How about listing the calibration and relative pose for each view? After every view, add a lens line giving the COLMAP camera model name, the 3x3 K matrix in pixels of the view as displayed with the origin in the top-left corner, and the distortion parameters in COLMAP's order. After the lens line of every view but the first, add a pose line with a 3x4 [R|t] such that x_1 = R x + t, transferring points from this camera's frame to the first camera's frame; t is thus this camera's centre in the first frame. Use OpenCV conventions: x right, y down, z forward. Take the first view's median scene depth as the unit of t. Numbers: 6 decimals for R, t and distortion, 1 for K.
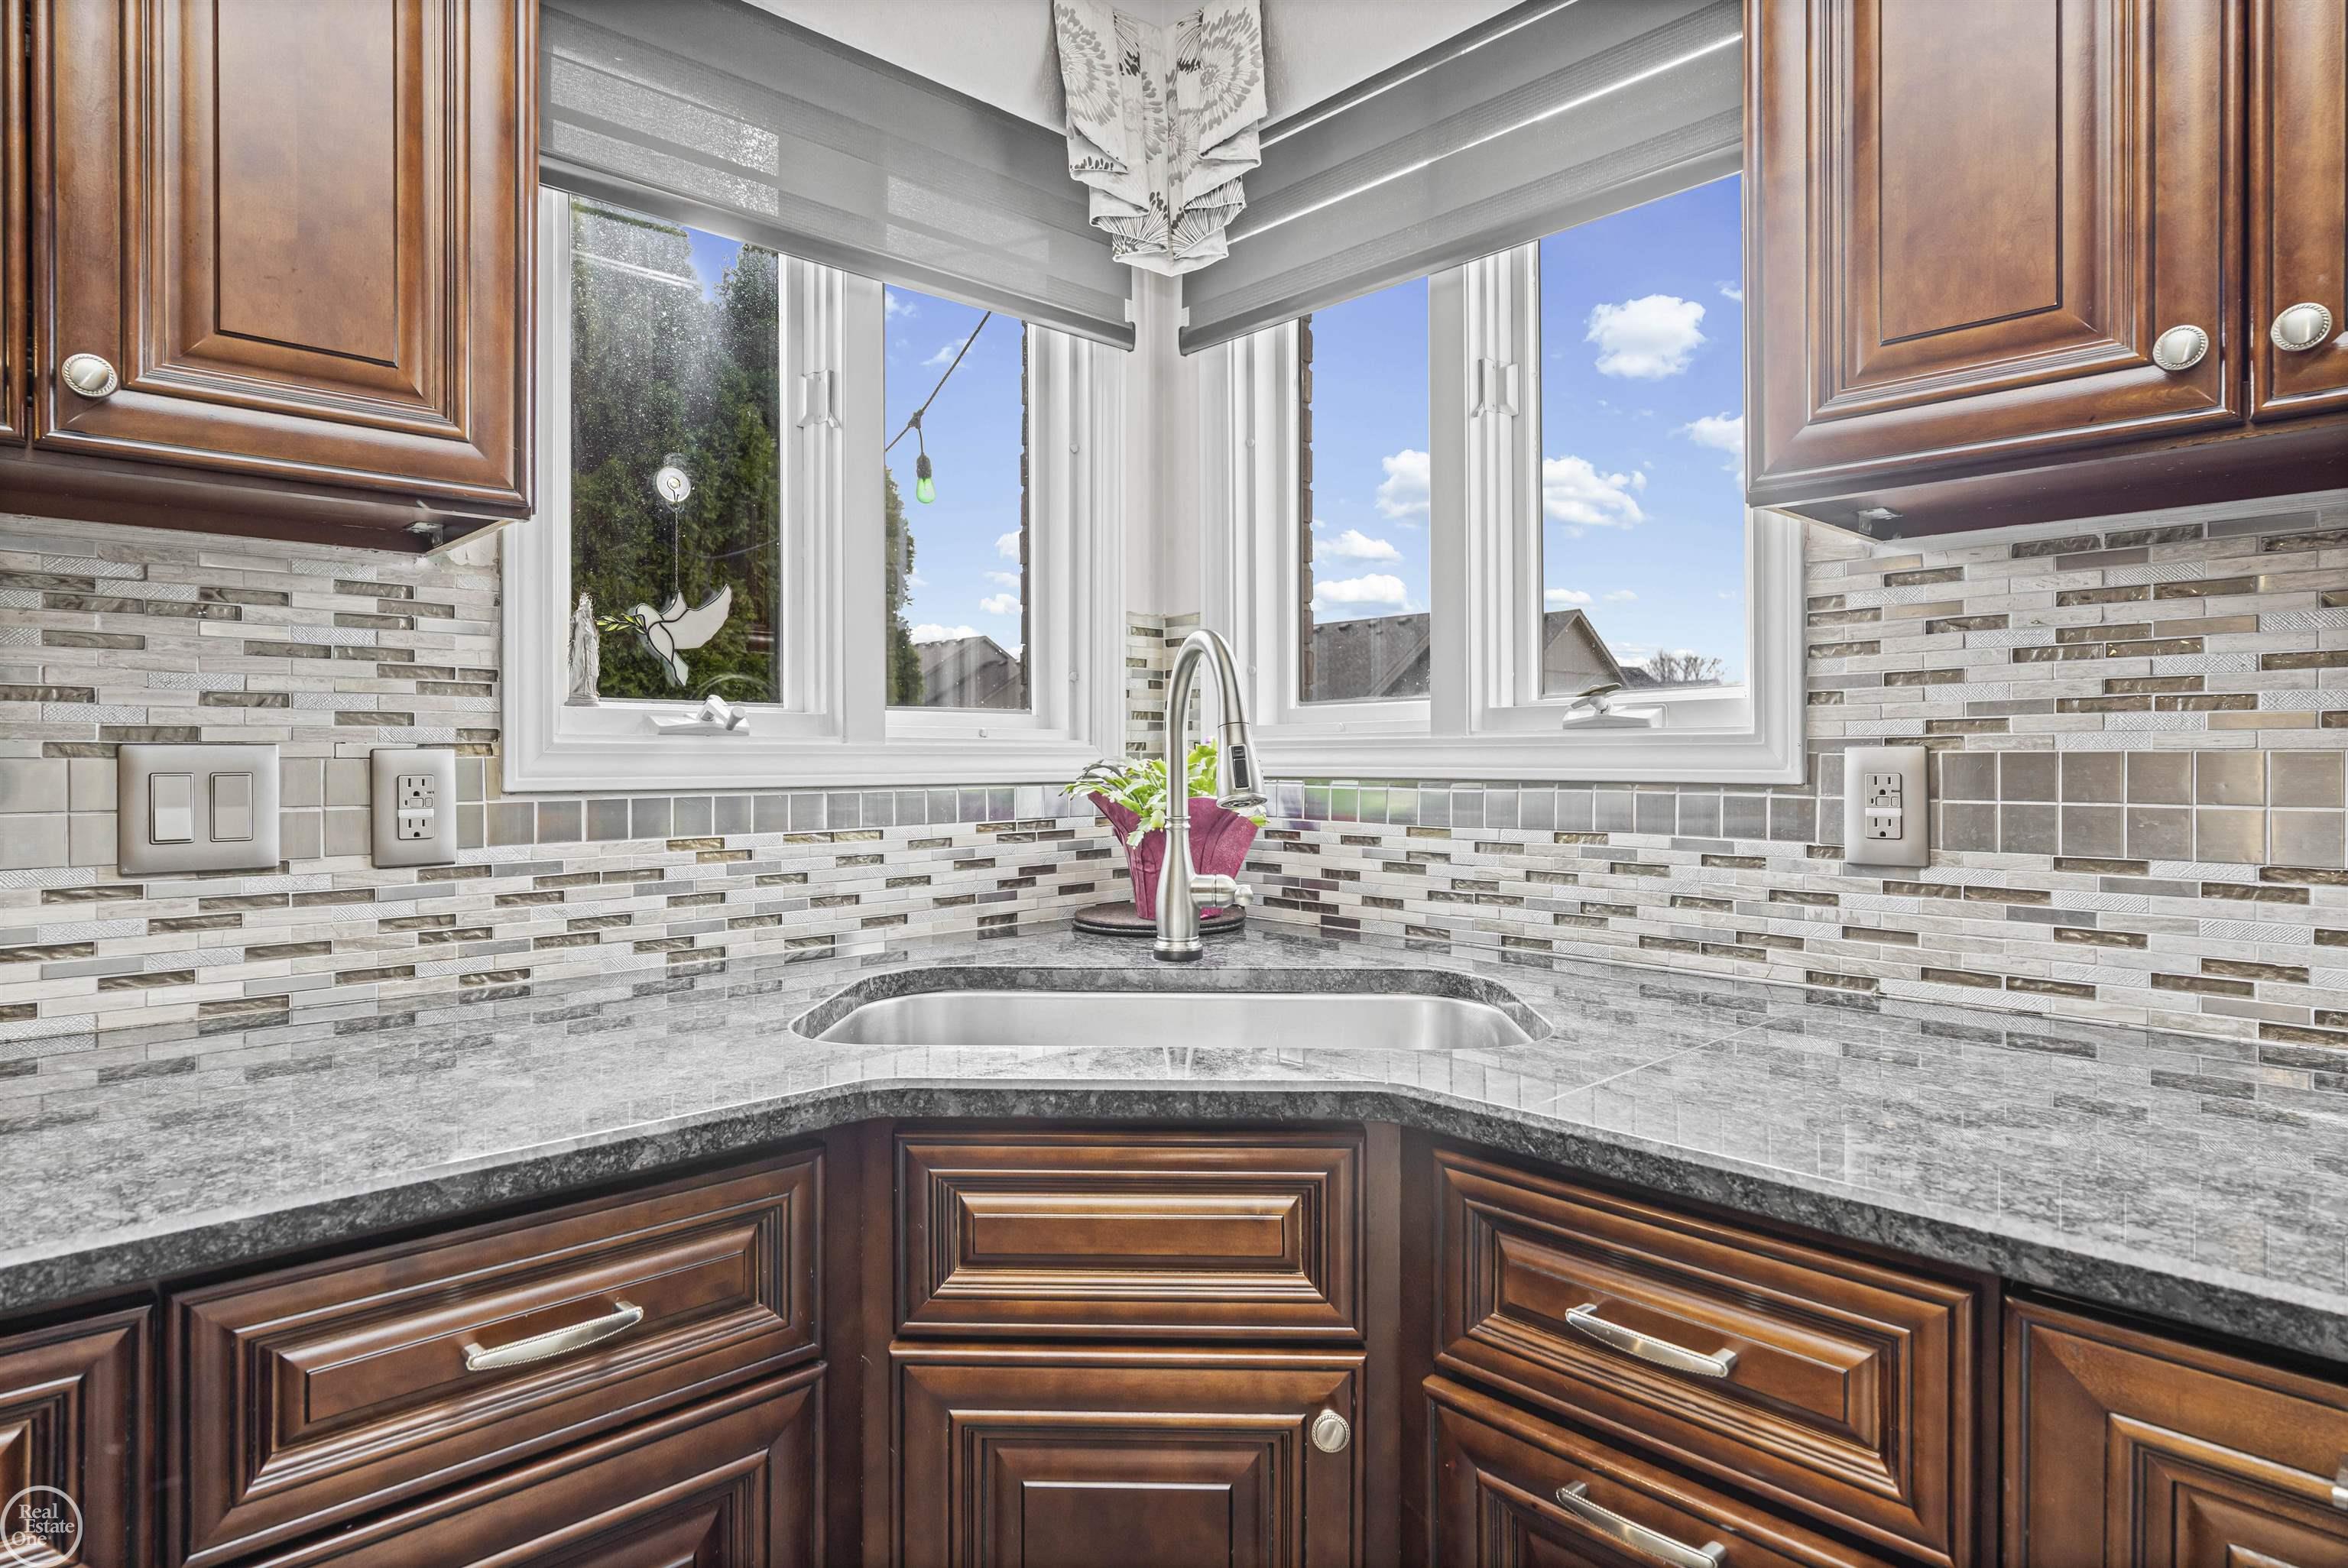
lens RADIAL K [[1281.0, 0, 1176.3], [0, 1281.0, 756.7], [0, 0, 1]] dist [-0.001396, -0.003768]
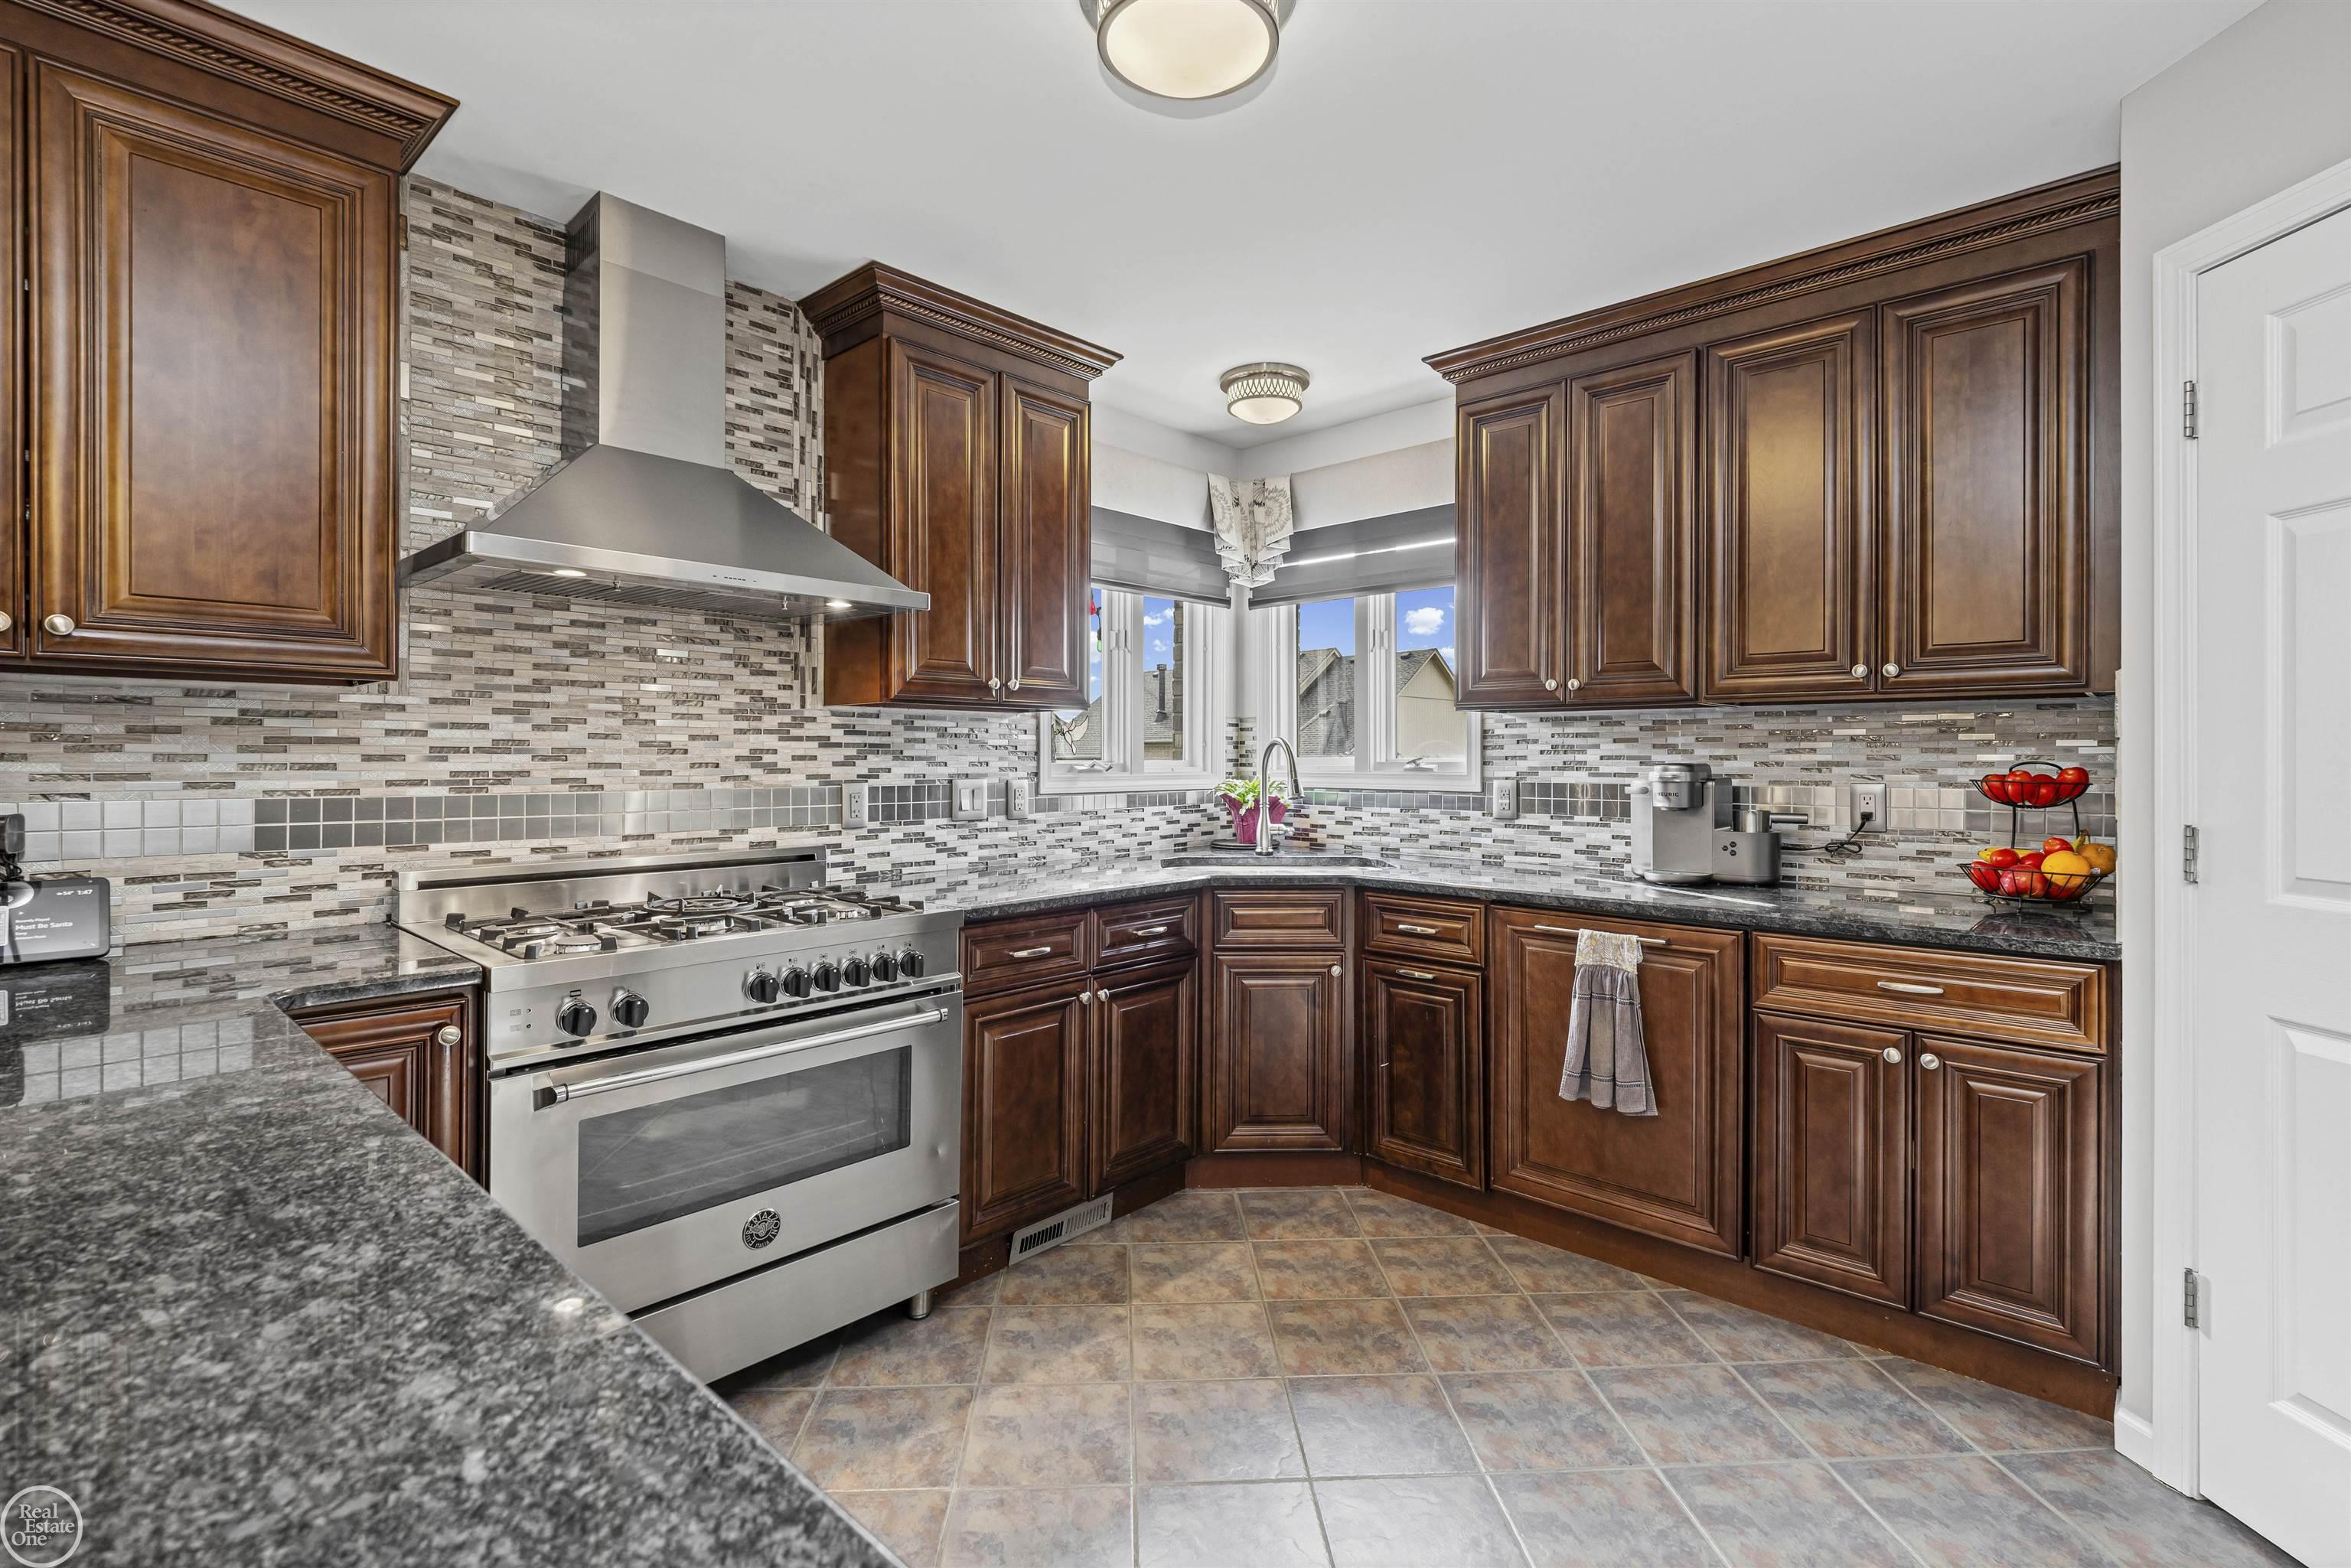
lens RADIAL K [[1079.4, 0, 1184.5], [0, 1079.4, 758.4], [0, 0, 1]] dist [0.003878, -0.005203]
pose [[0.997315, 0.003327, 0.073155, -0.362253], [-0.003454, 0.999993, 0.001608, -0.055143], [-0.073149, -0.001856, 0.997319, -1.373680]]
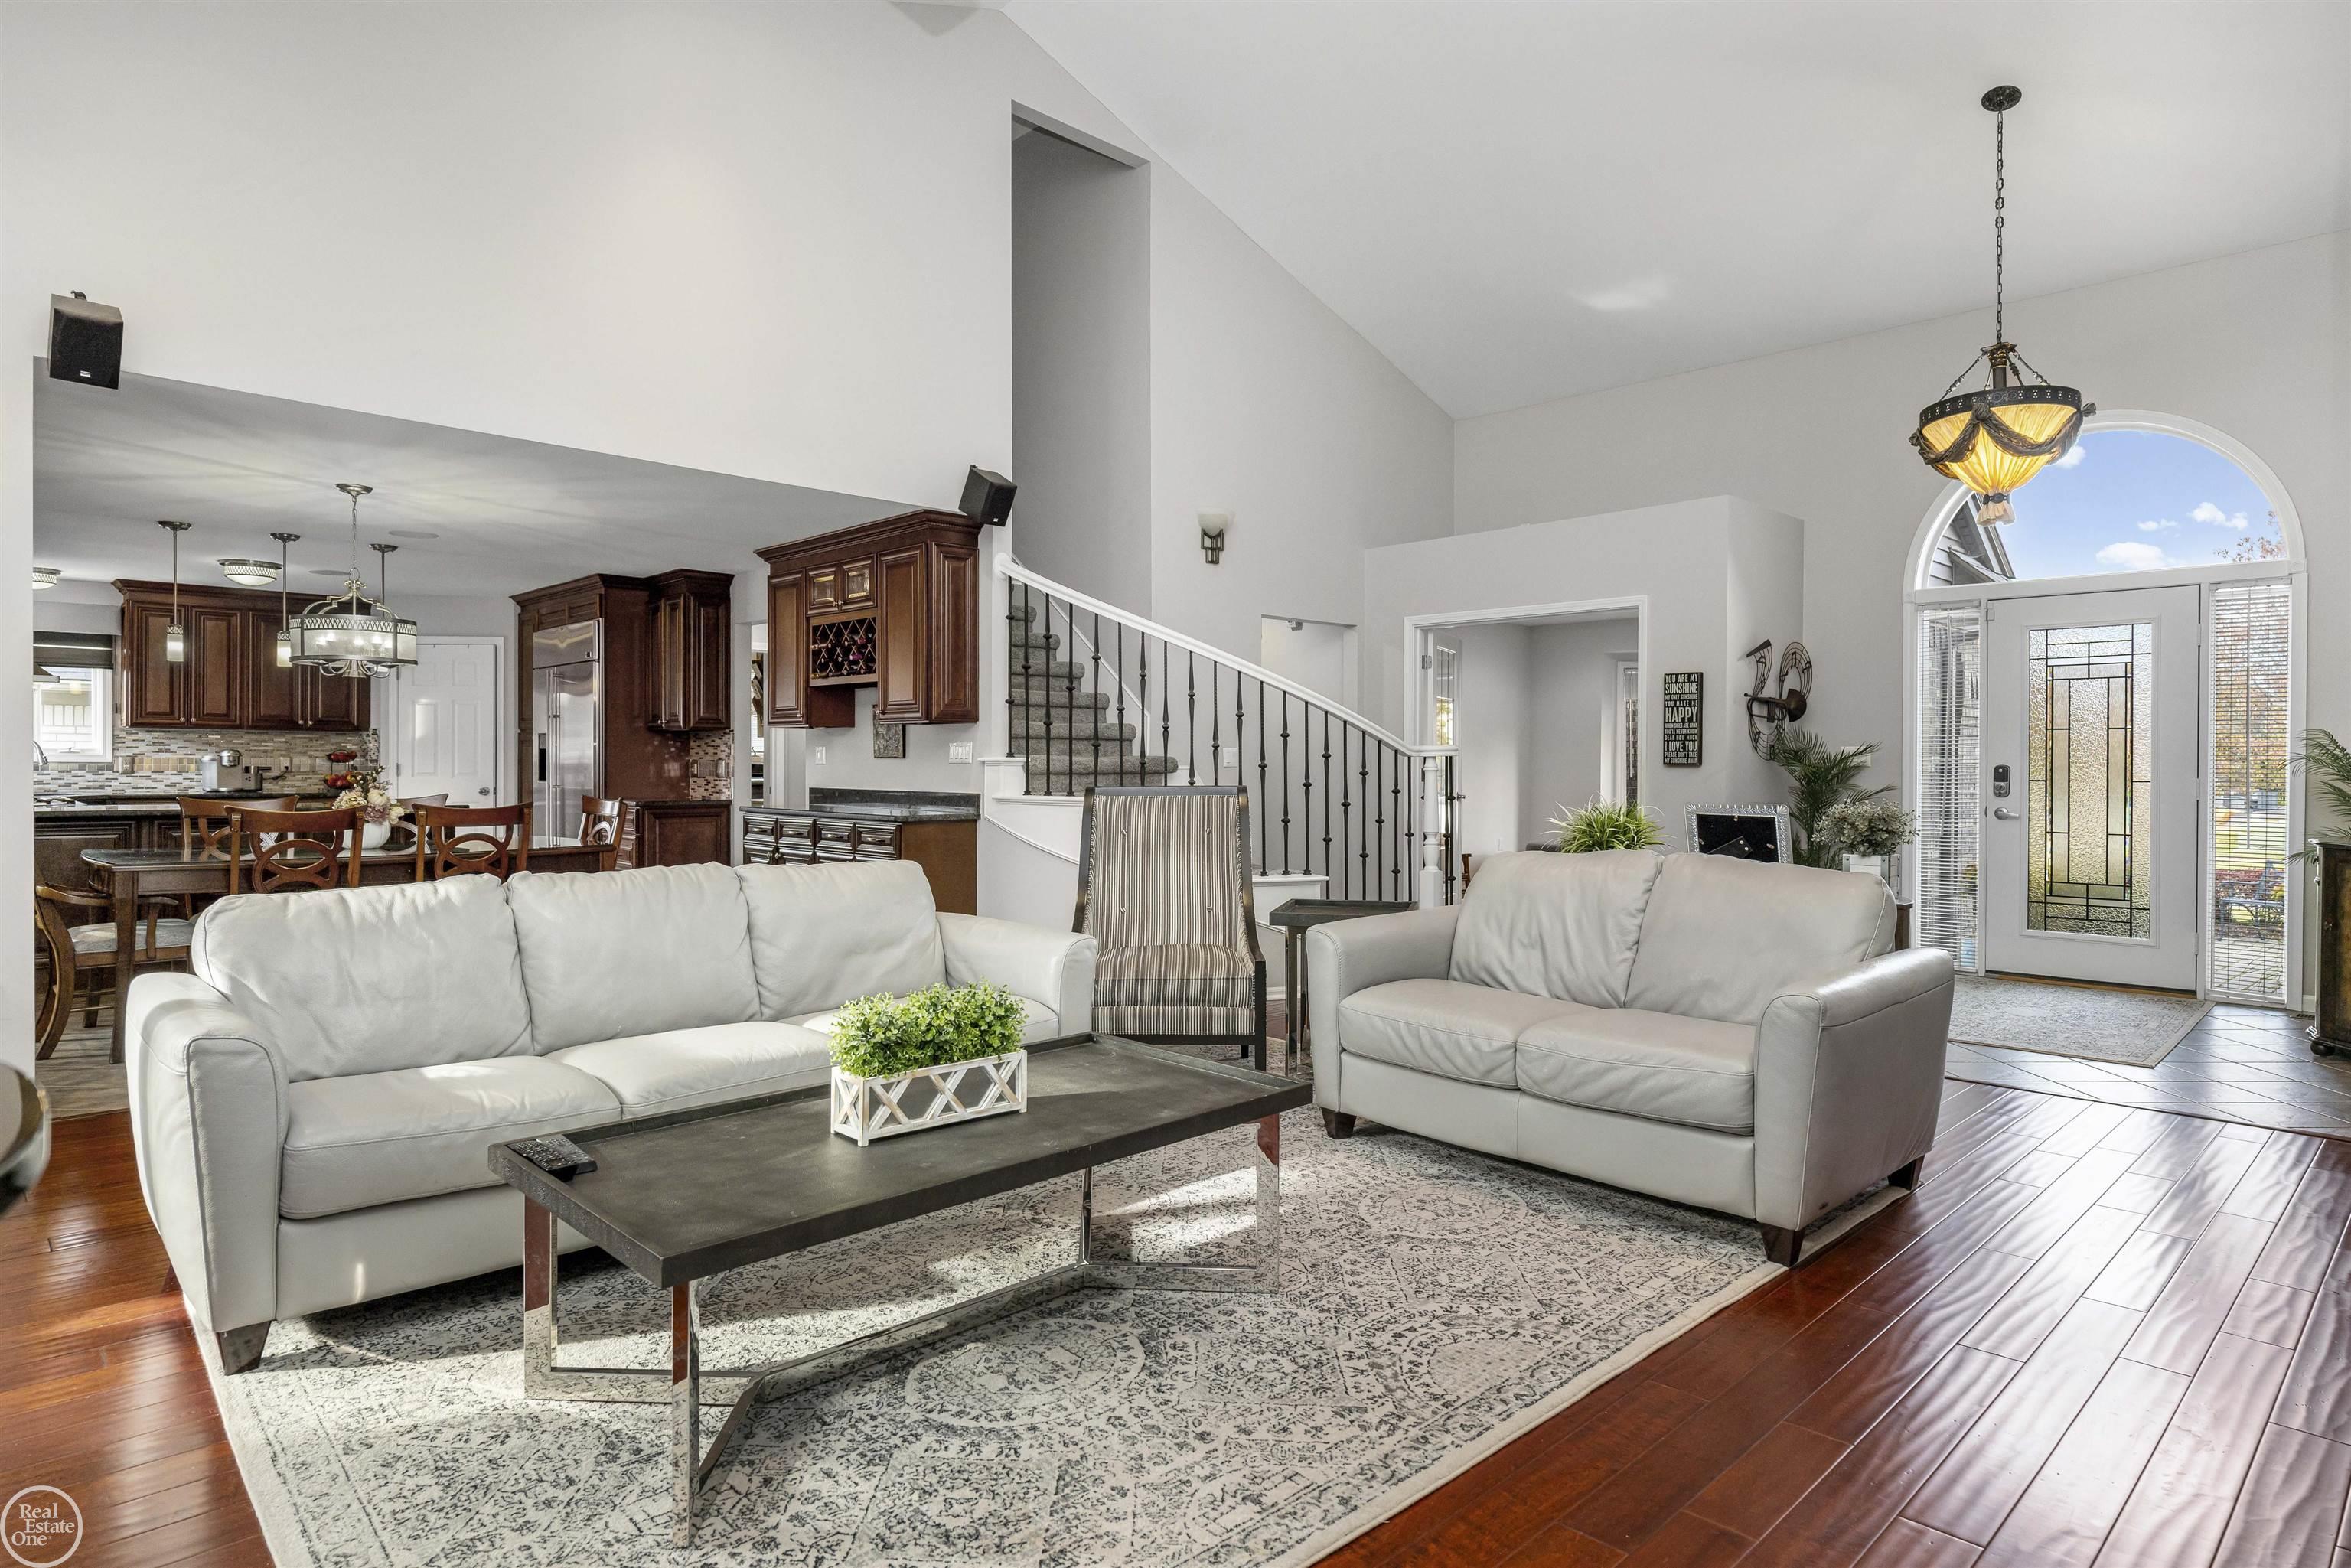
lens RADIAL K [[1282.7, 0, 1182.4], [0, 1282.7, 764.8], [0, 0, 1]] dist [-0.001396, -0.003768]
pose [[-0.016184, -0.002493, 0.999866, -5.983602], [-0.005660, 0.999981, 0.002401, -0.013109], [-0.999853, -0.005621, -0.016198, -4.277439]]
